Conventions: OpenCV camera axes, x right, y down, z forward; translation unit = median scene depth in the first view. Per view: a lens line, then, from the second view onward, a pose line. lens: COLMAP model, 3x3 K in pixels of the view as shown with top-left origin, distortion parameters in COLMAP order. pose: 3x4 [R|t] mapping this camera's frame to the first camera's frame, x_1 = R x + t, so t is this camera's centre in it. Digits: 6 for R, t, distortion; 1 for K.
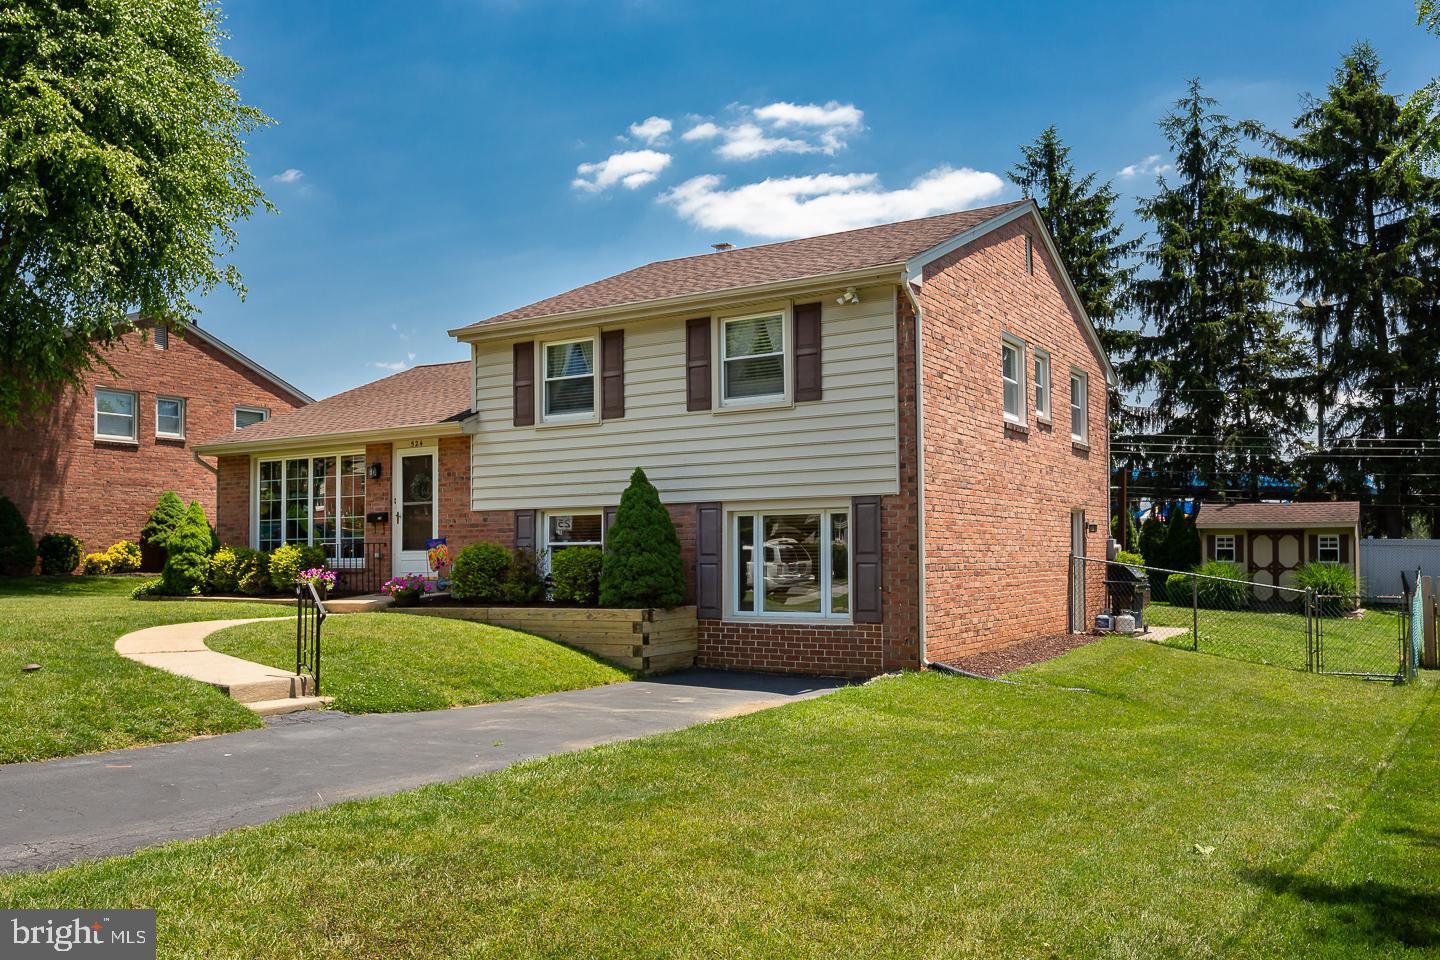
lens RADIAL K [[1092.9, 0, 679.2], [0, 1092.9, 513.4], [0, 0, 1]] dist [0.002829, 0.004541]
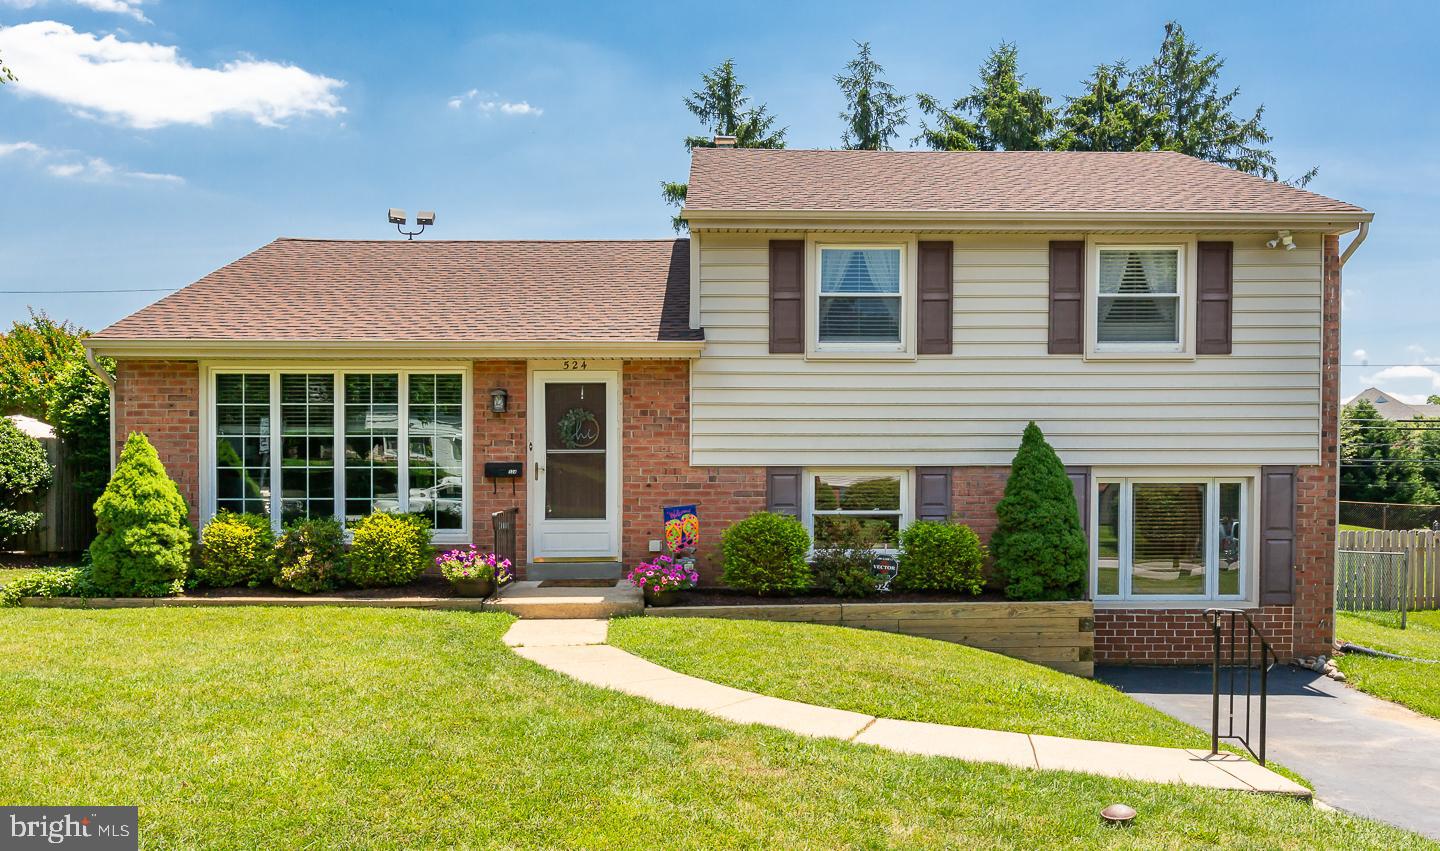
lens RADIAL K [[1113.6, 0, 685.9], [0, 1113.6, 512.3], [0, 0, 1]] dist [0.002950, 0.000054]
pose [[0.849176, -0.008609, 0.528041, -0.601894], [-0.026259, 0.997942, 0.058499, -0.015175], [-0.527458, -0.063542, 0.847202, 0.390063]]
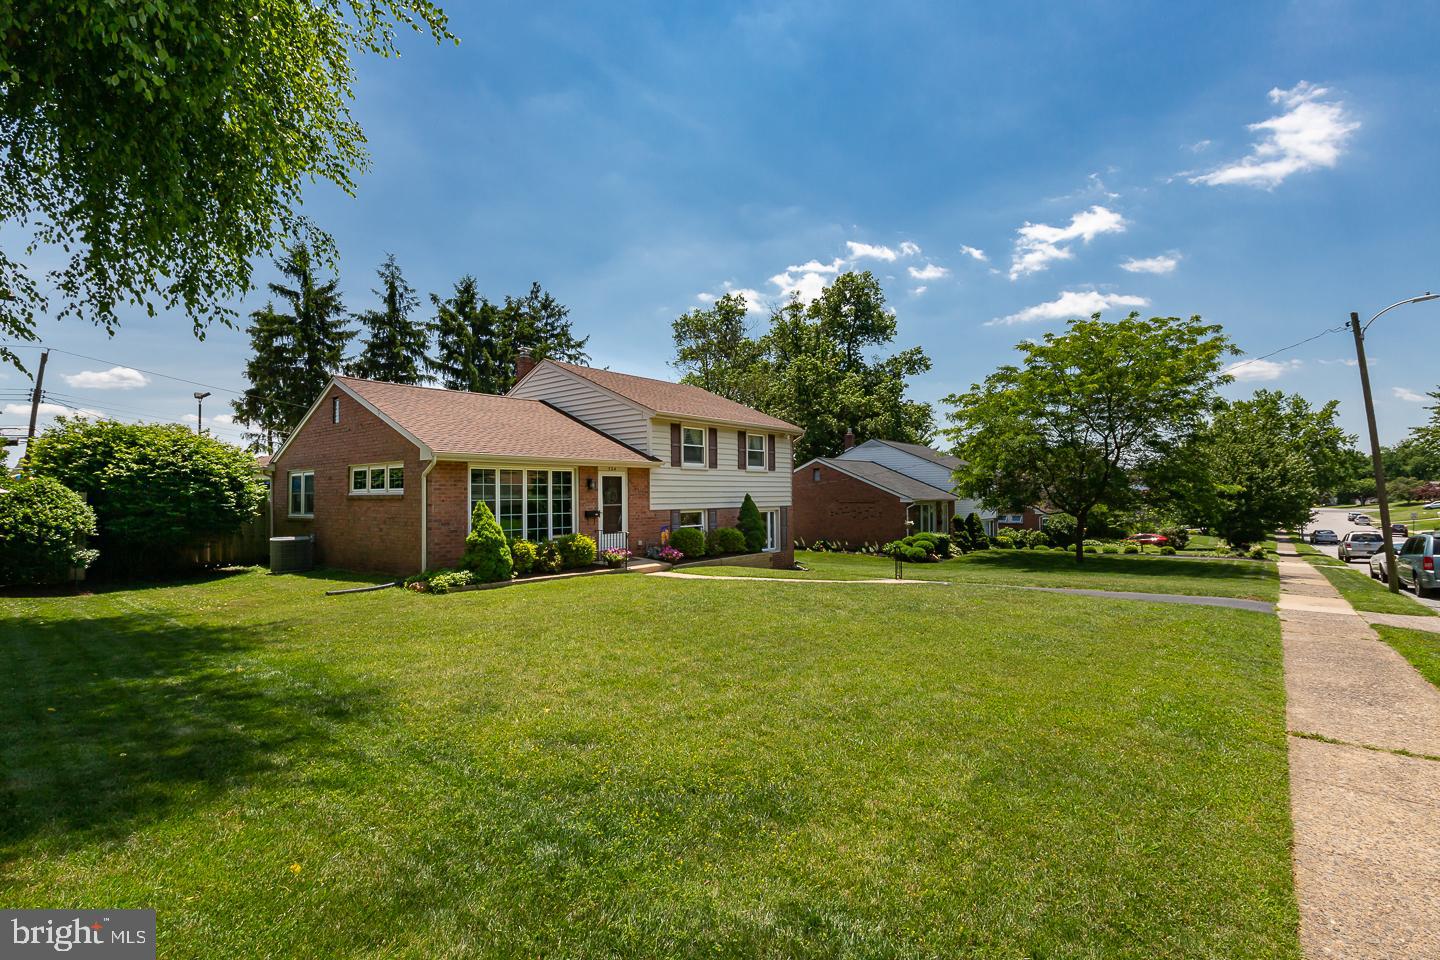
lens RADIAL K [[669.3, 0, 682.1], [0, 669.3, 486.9], [0, 0, 1]] dist [0.006804, 0.000211]
pose [[0.187861, 0.017235, 0.982044, -1.321385], [-0.030562, 0.999464, -0.011694, -0.030696], [-0.981720, -0.027816, 0.188287, 0.765739]]
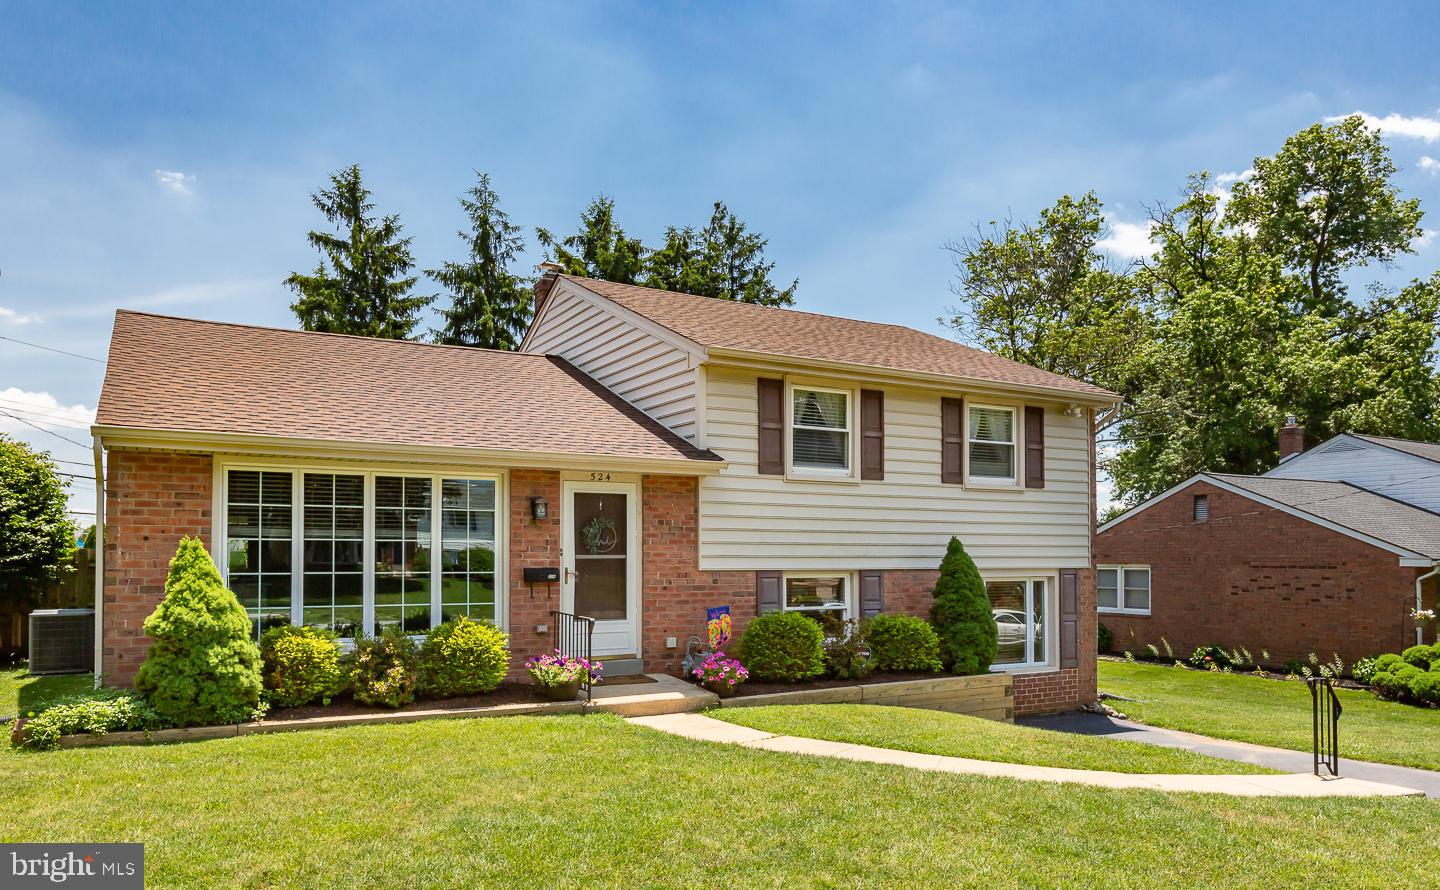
lens RADIAL K [[1014.6, 0, 691.6], [0, 1014.6, 542.3], [0, 0, 1]] dist [0.010888, -0.003070]
pose [[0.493320, 0.022304, 0.869562, -0.880819], [-0.037394, 0.999291, -0.004417, -0.020140], [-0.869044, -0.030337, 0.493804, 0.655493]]
